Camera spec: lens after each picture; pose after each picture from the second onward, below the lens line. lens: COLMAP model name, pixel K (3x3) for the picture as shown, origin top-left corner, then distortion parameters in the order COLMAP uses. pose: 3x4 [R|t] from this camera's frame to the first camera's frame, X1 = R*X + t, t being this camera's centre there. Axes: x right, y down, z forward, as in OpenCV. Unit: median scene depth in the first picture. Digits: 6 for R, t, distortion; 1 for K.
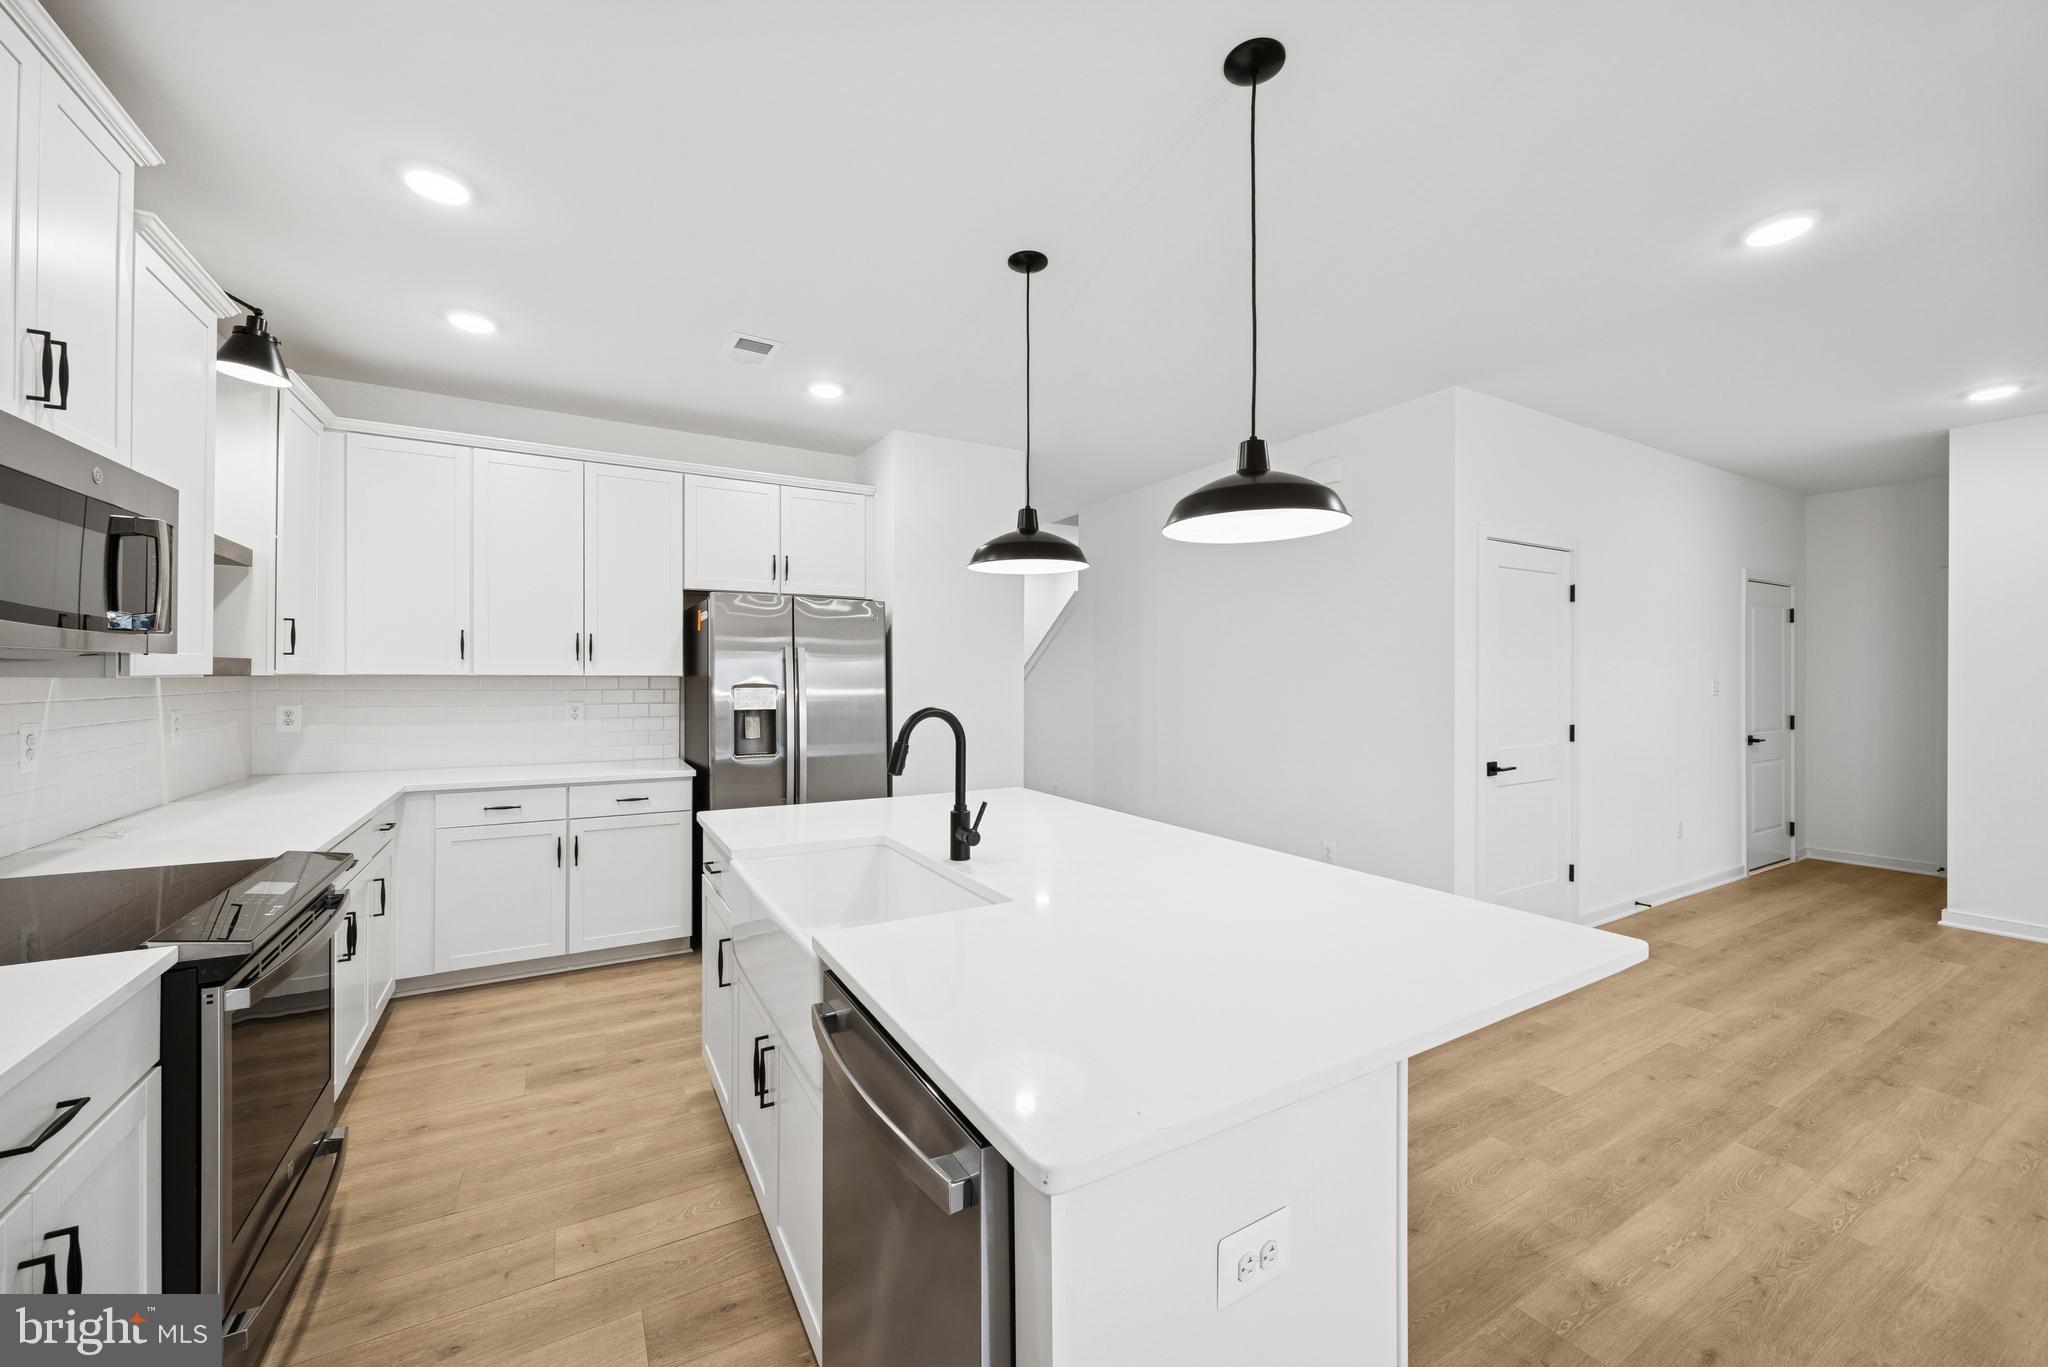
lens RADIAL K [[802.0, 0, 1028.2], [0, 802.0, 674.8], [0, 0, 1]] dist [-0.005638, 0.000756]
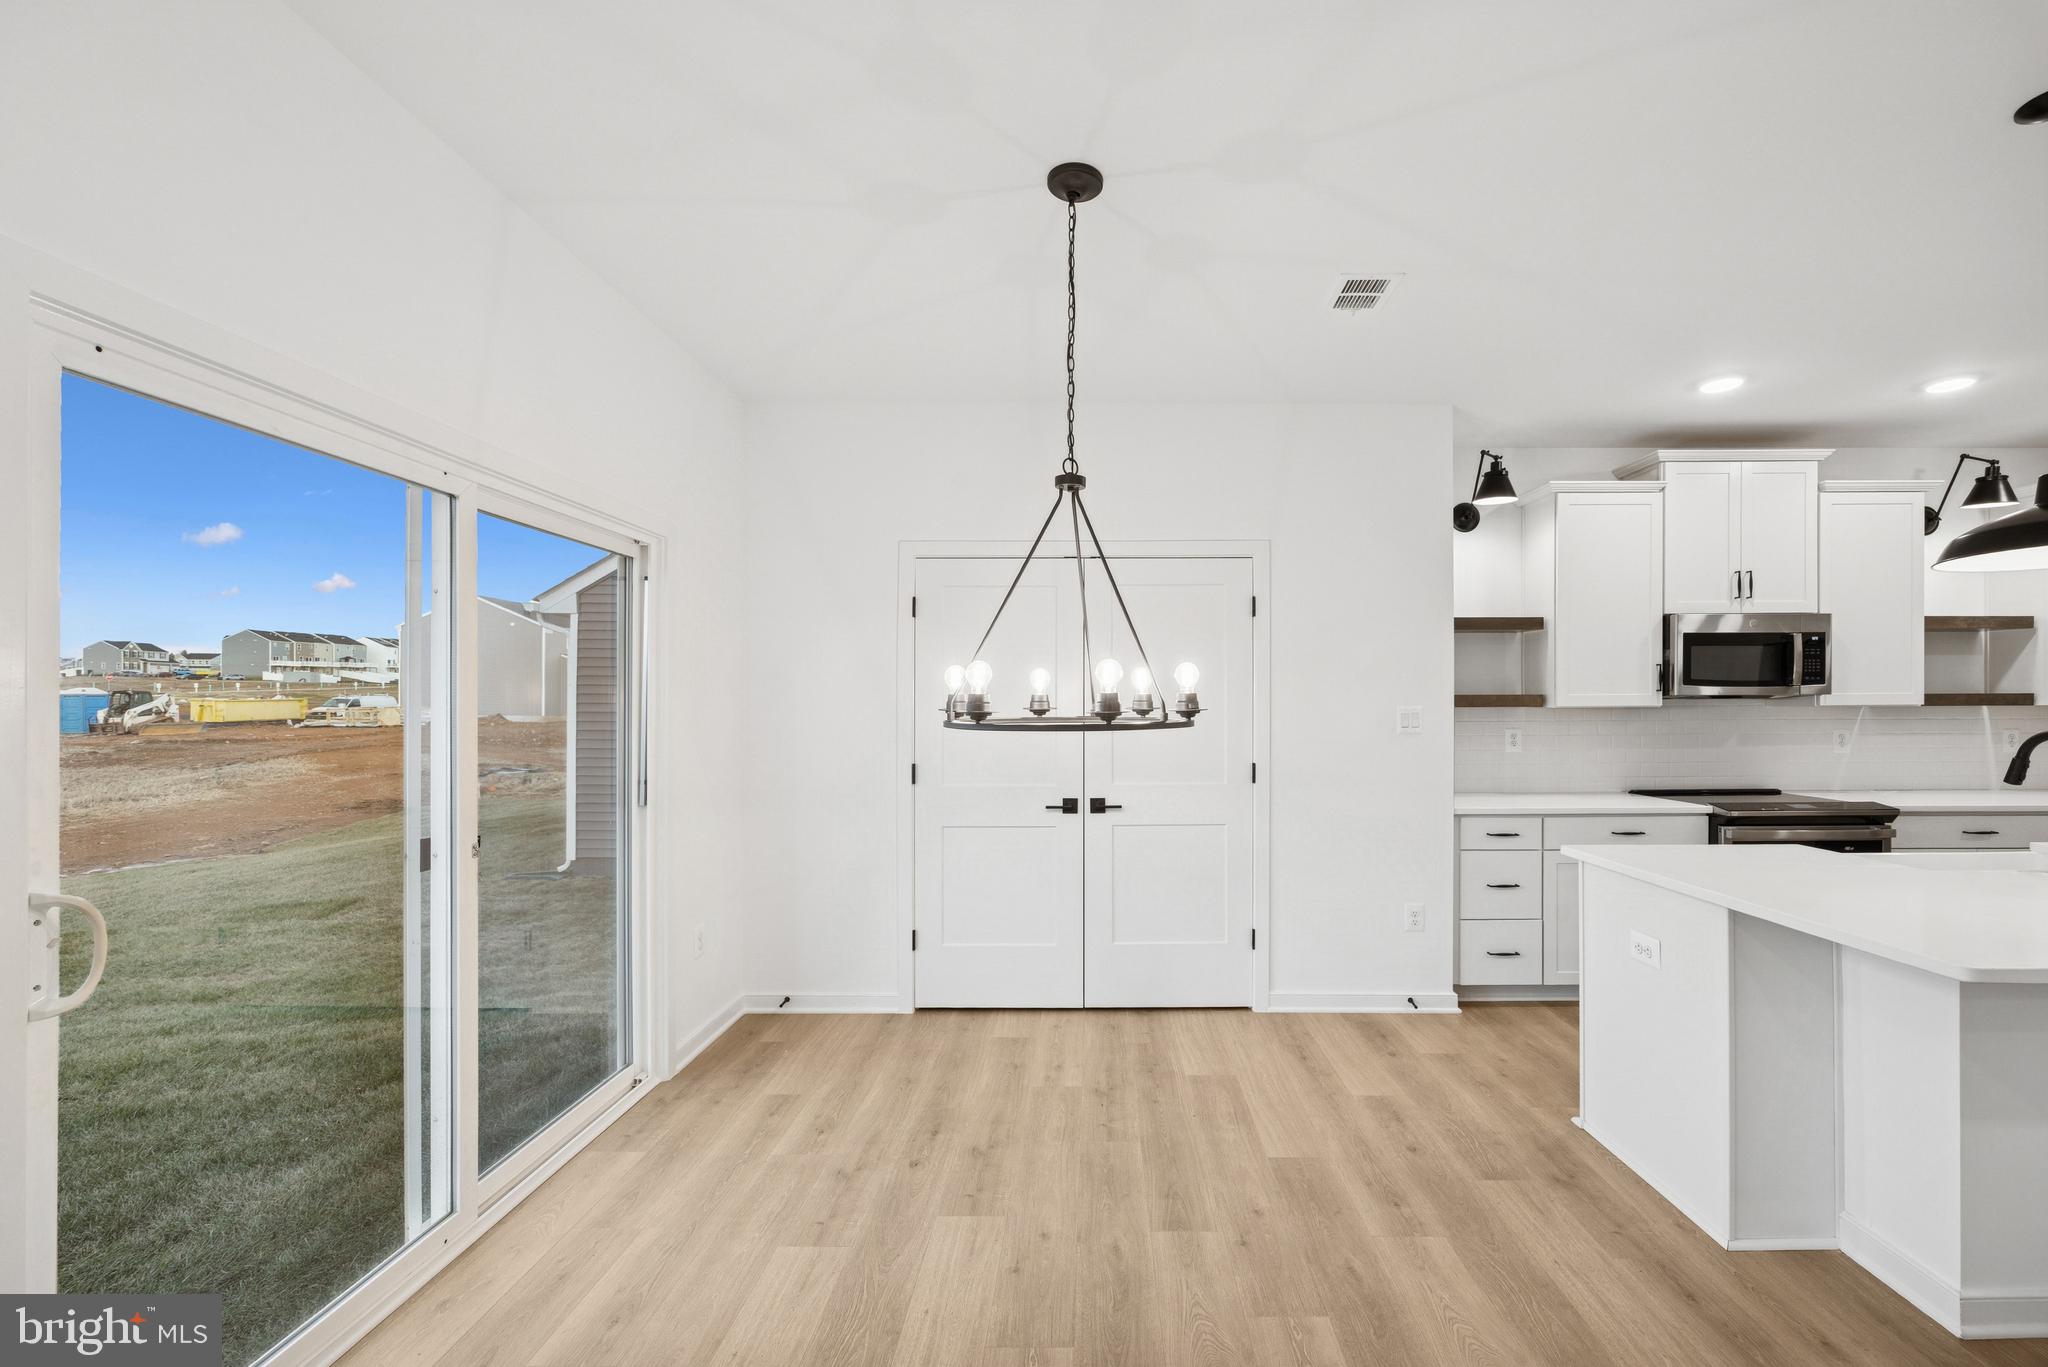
lens RADIAL K [[802.0, 0, 1095.9], [0, 802.0, 704.4], [0, 0, 1]] dist [-0.005638, 0.000756]
pose [[-0.506441, -0.001503, -0.862274, 1.051932], [0.003320, 0.999988, -0.003693, 0.000301], [0.862268, -0.004733, -0.506429, 0.269014]]
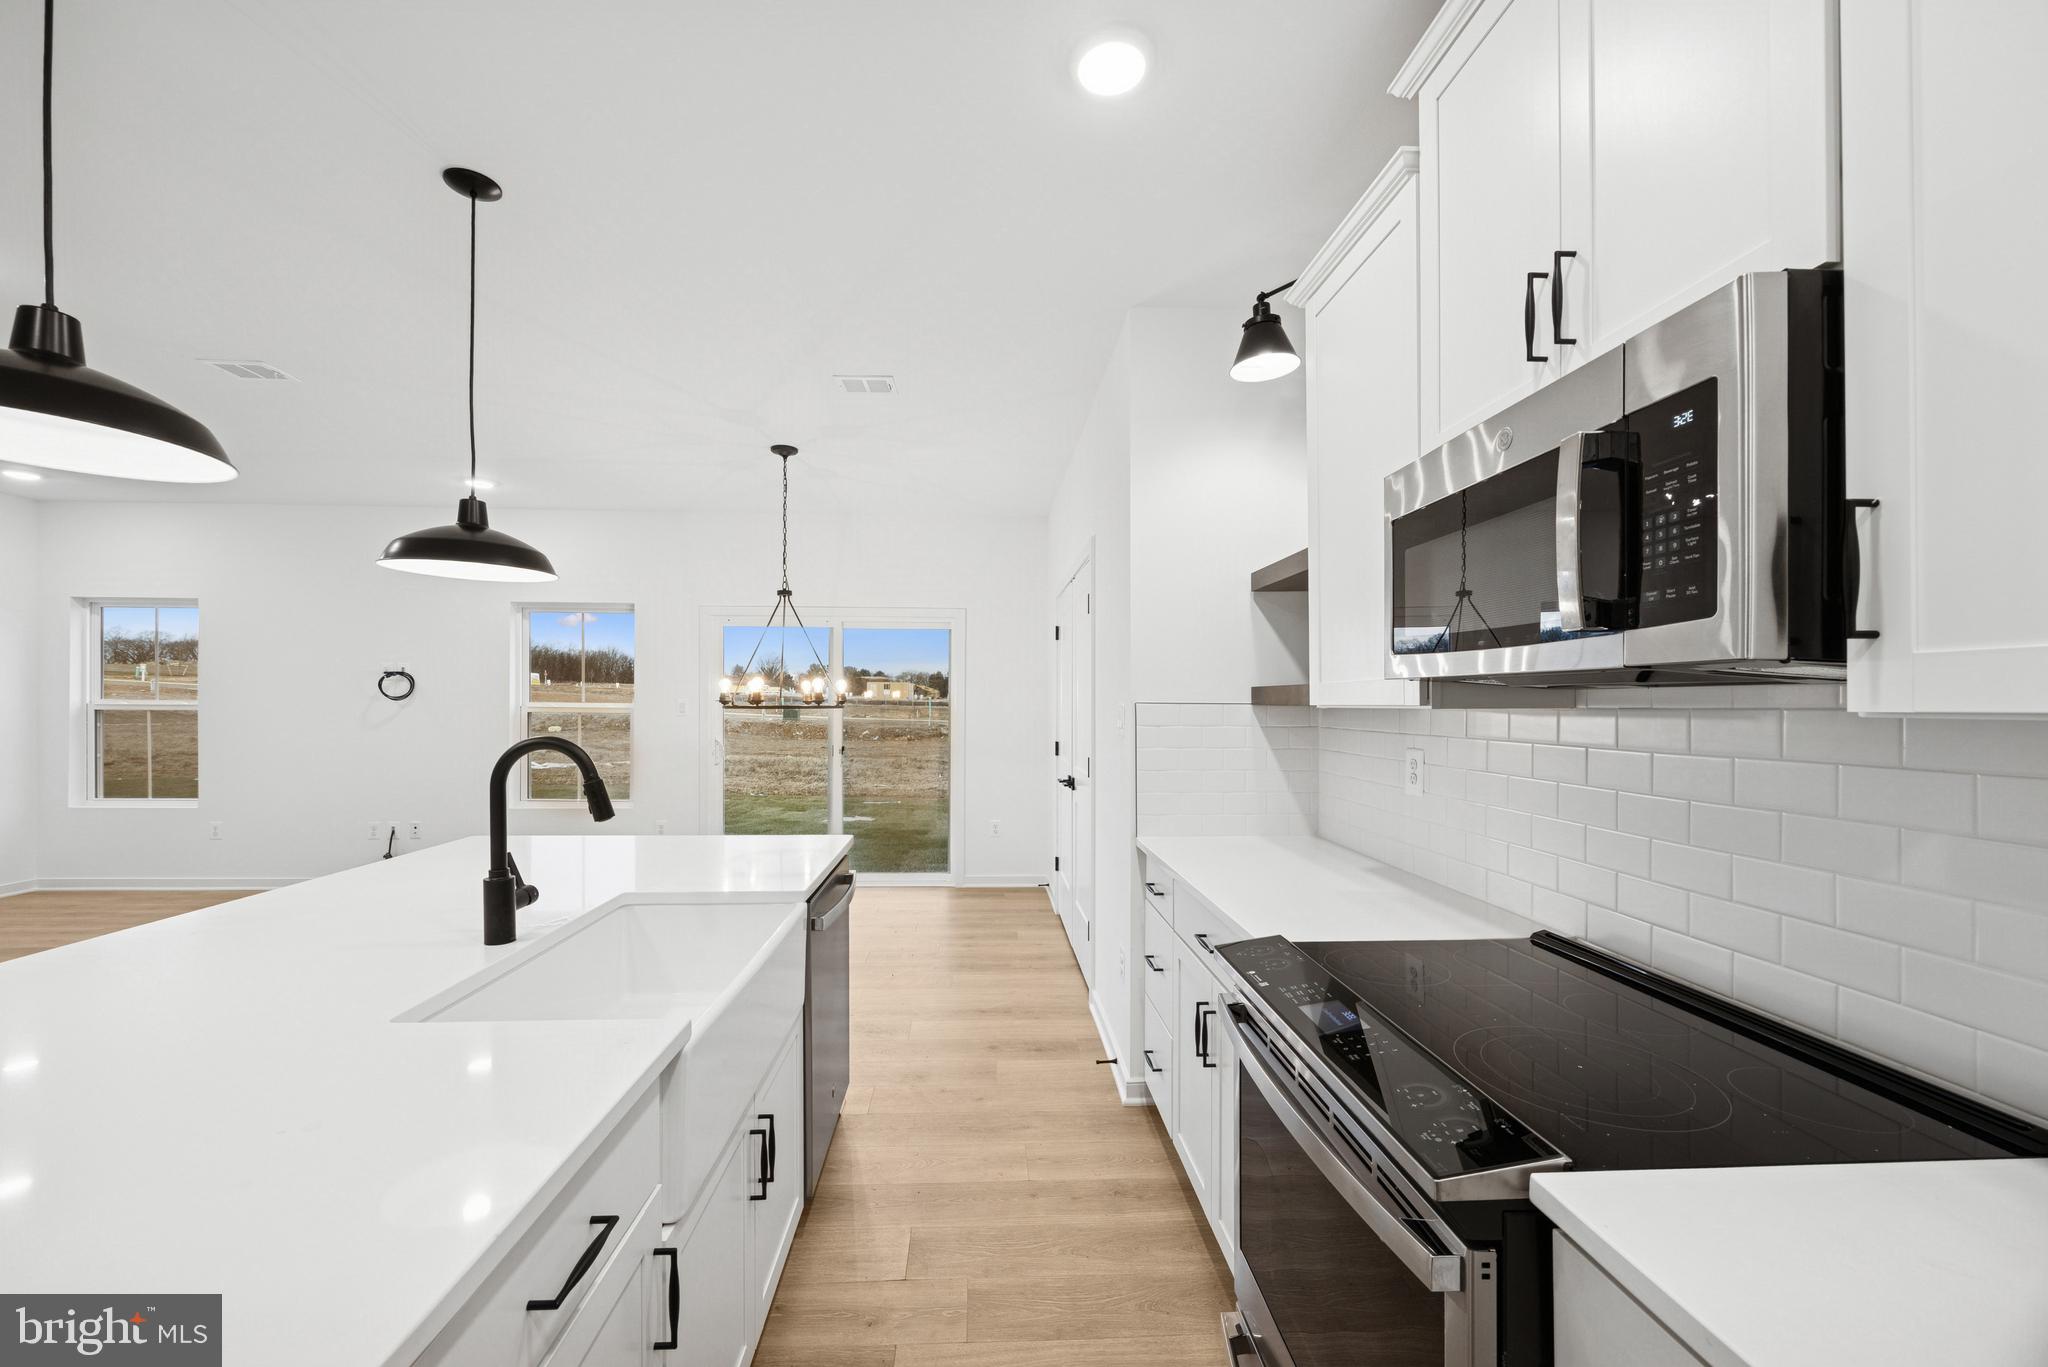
lens RADIAL K [[802.0, 0, 999.0], [0, 802.0, 710.8], [0, 0, 1]] dist [-0.005638, 0.000756]
pose [[-0.878125, -0.011108, 0.478303, -0.597499], [-0.006909, 0.999921, 0.010537, 0.000716], [-0.478382, 0.005948, -0.878132, 1.014350]]
